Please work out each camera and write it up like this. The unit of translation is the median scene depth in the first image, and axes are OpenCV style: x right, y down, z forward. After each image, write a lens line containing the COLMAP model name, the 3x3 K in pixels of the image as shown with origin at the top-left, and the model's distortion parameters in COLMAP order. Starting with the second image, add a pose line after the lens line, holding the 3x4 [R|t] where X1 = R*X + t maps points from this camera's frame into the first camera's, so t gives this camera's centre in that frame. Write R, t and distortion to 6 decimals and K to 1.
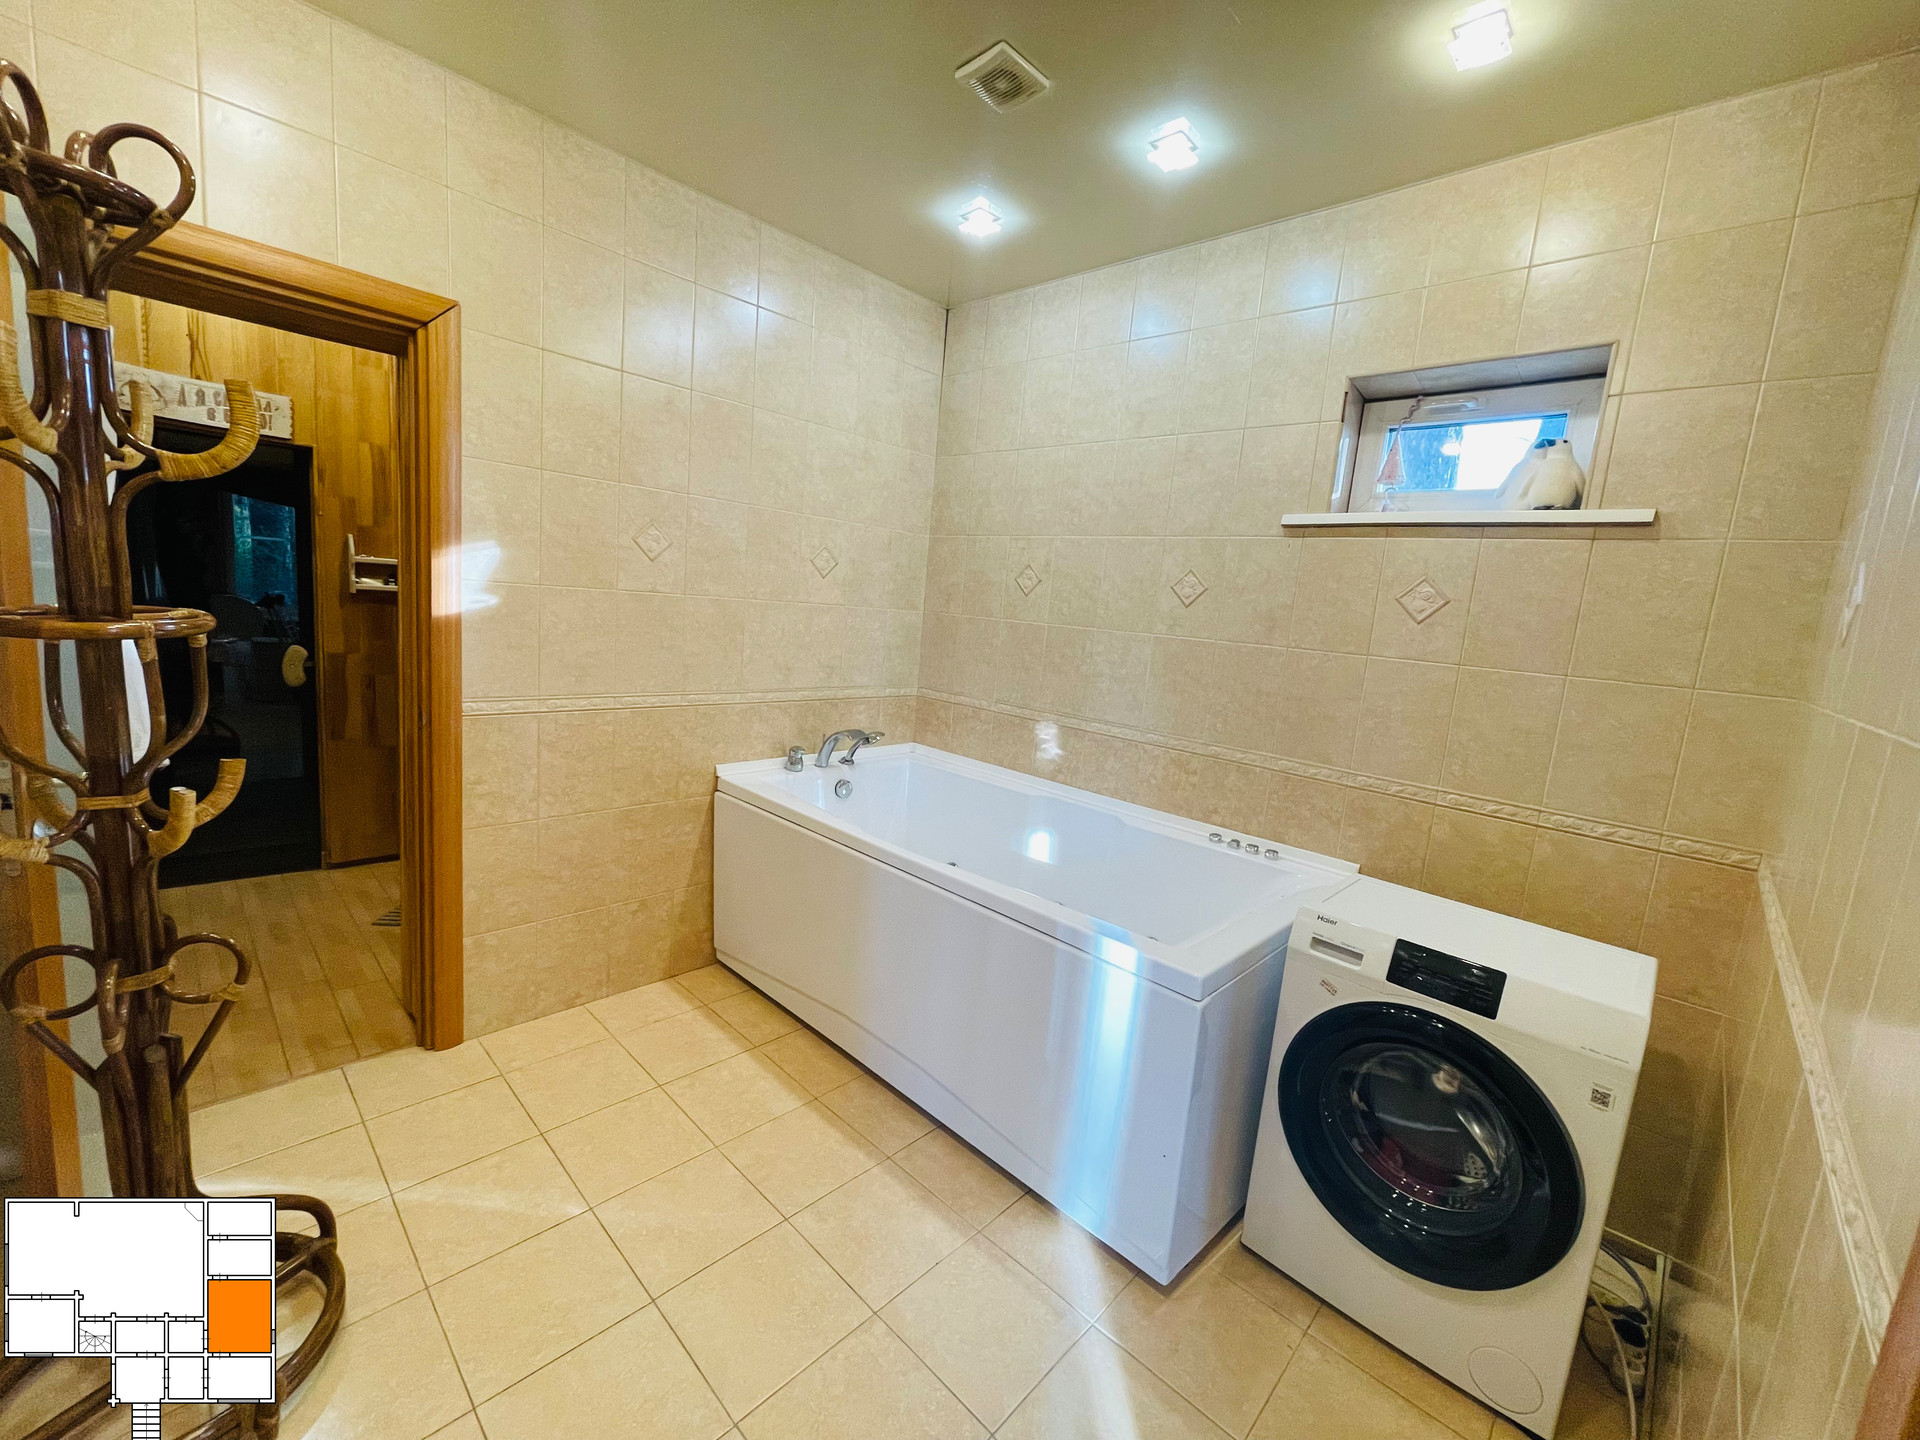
lens RADIAL K [[782.2, 0, 958.7], [0, 782.2, 718.4], [0, 0, 1]] dist [-0.003184, -0.000076]
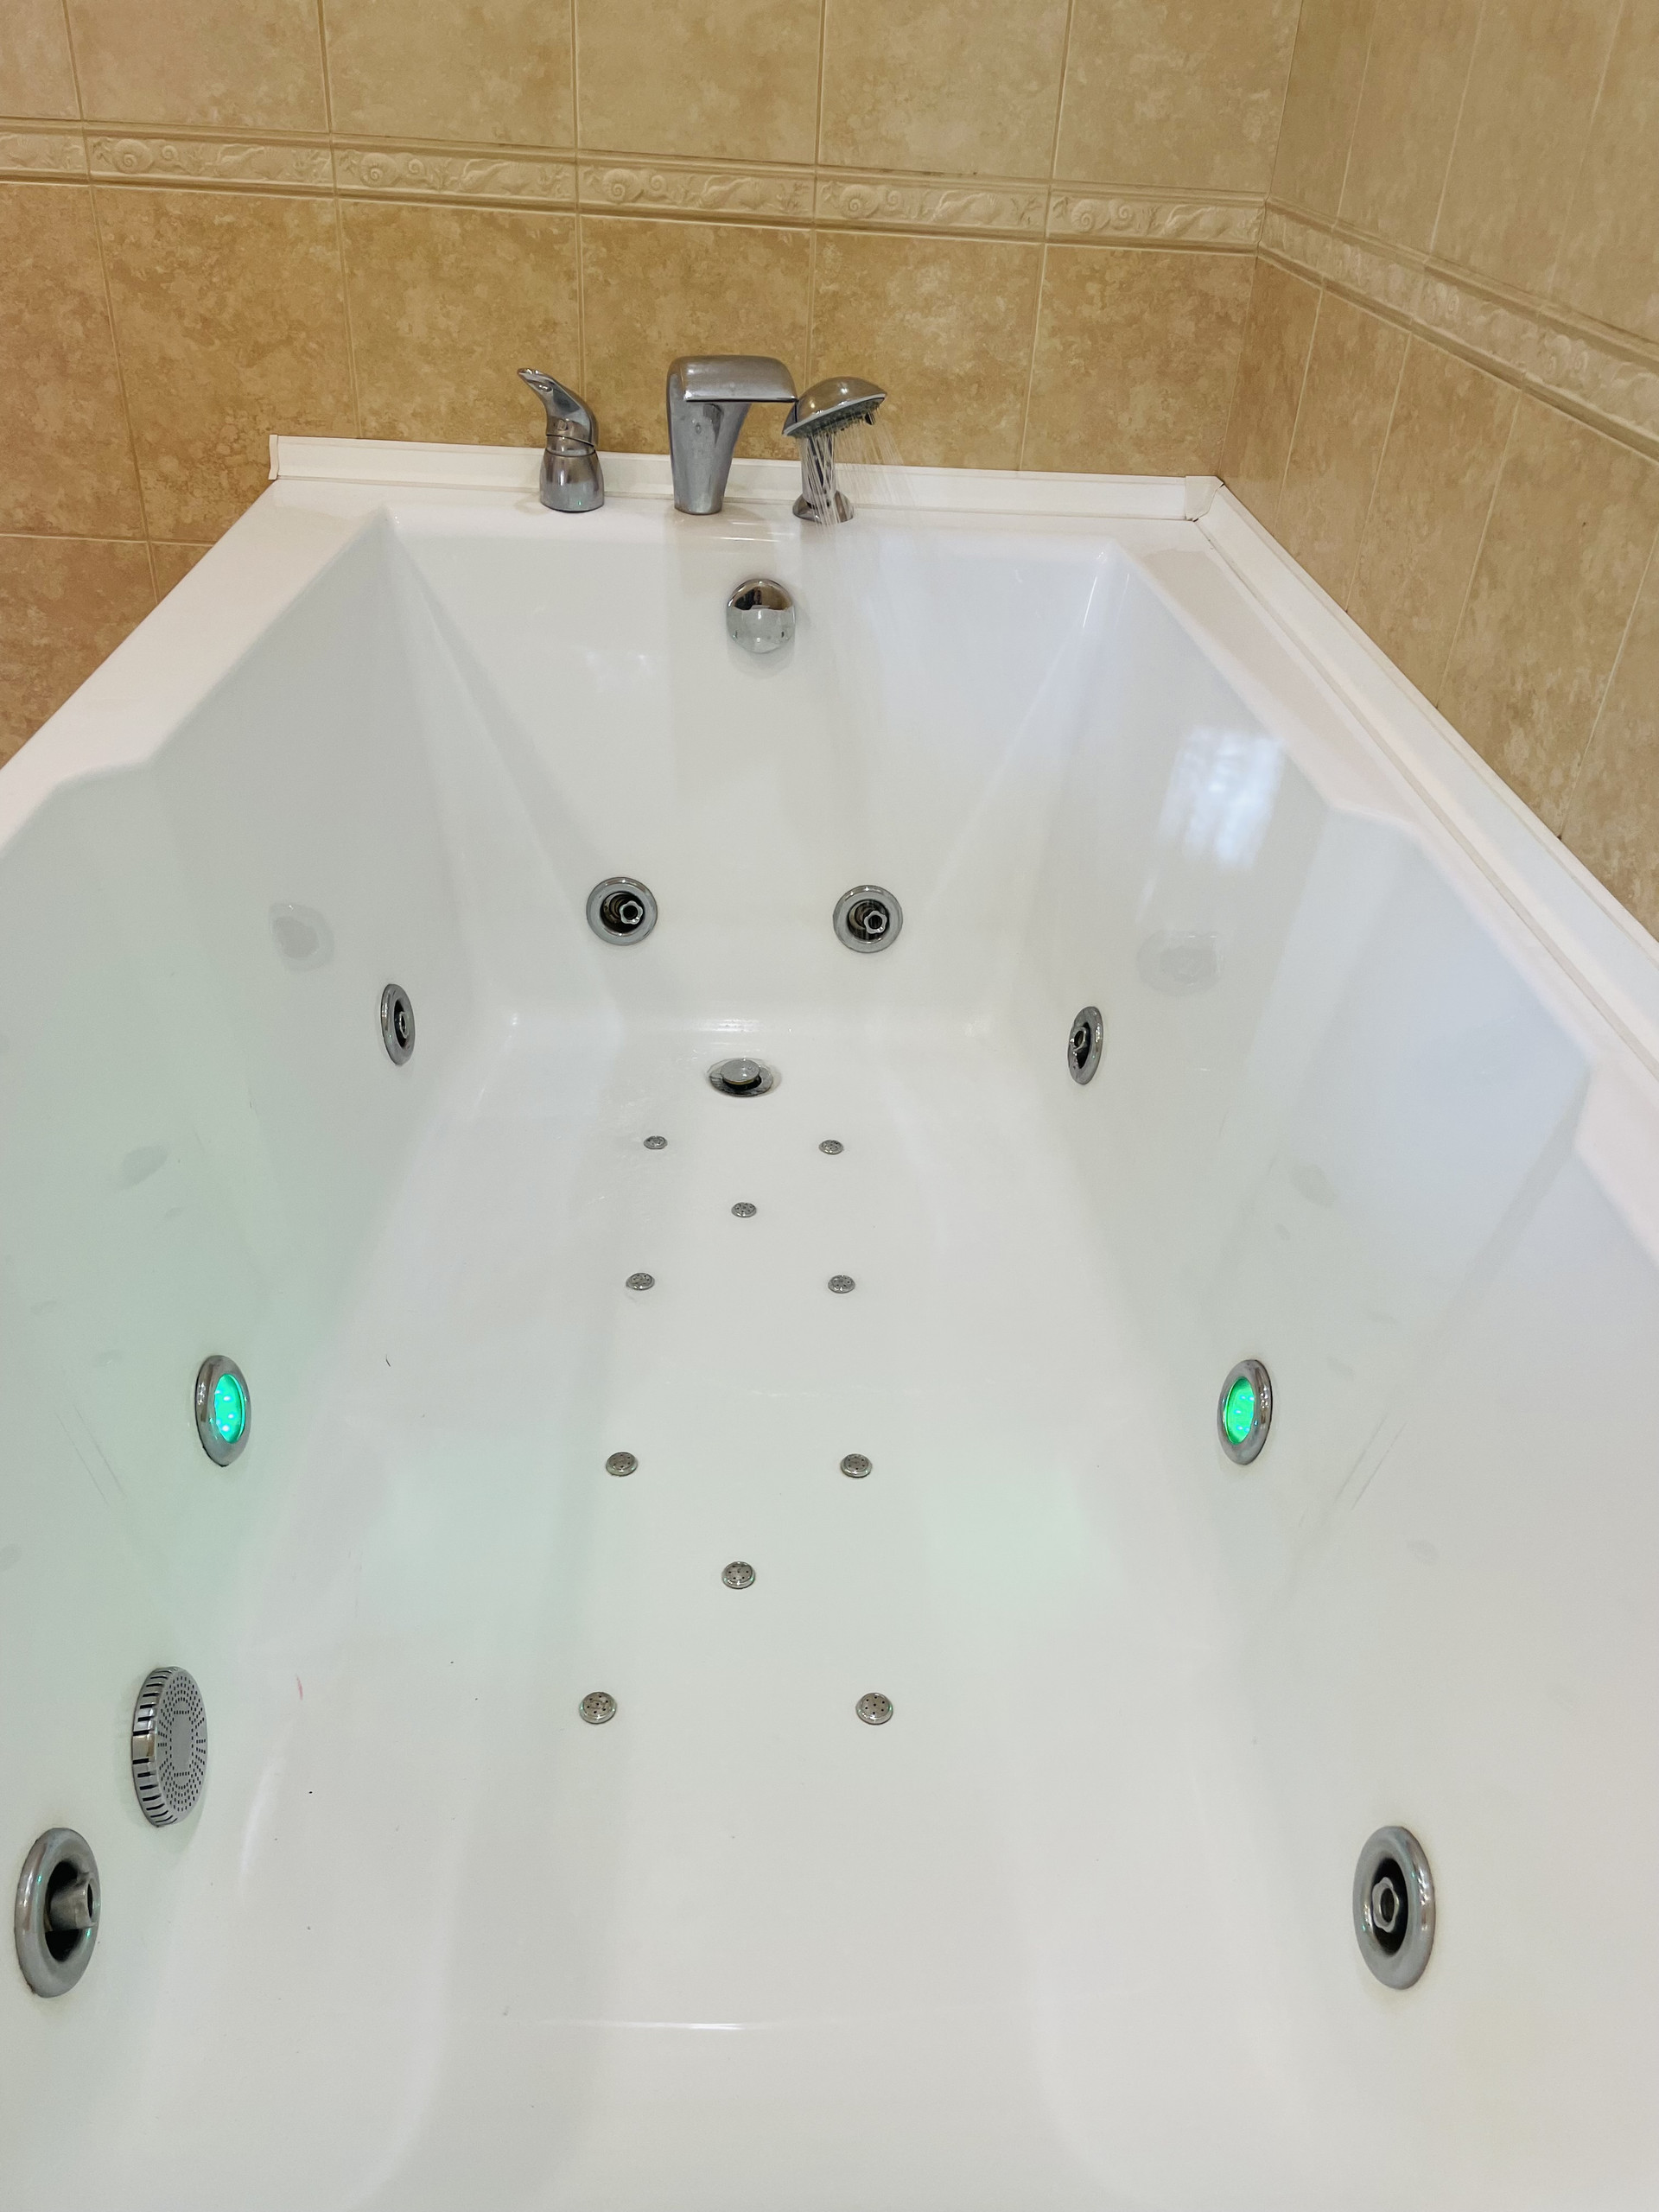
lens RADIAL K [[1693.8, 0, 827.8], [0, 1693.8, 1103.3], [0, 0, 1]] dist [0.032679, -0.002815]
pose [[0.714915, 0.343009, -0.609297, 0.273575], [-0.100596, 0.912796, 0.395833, 0.014063], [0.691938, -0.221694, 0.687077, 0.615023]]
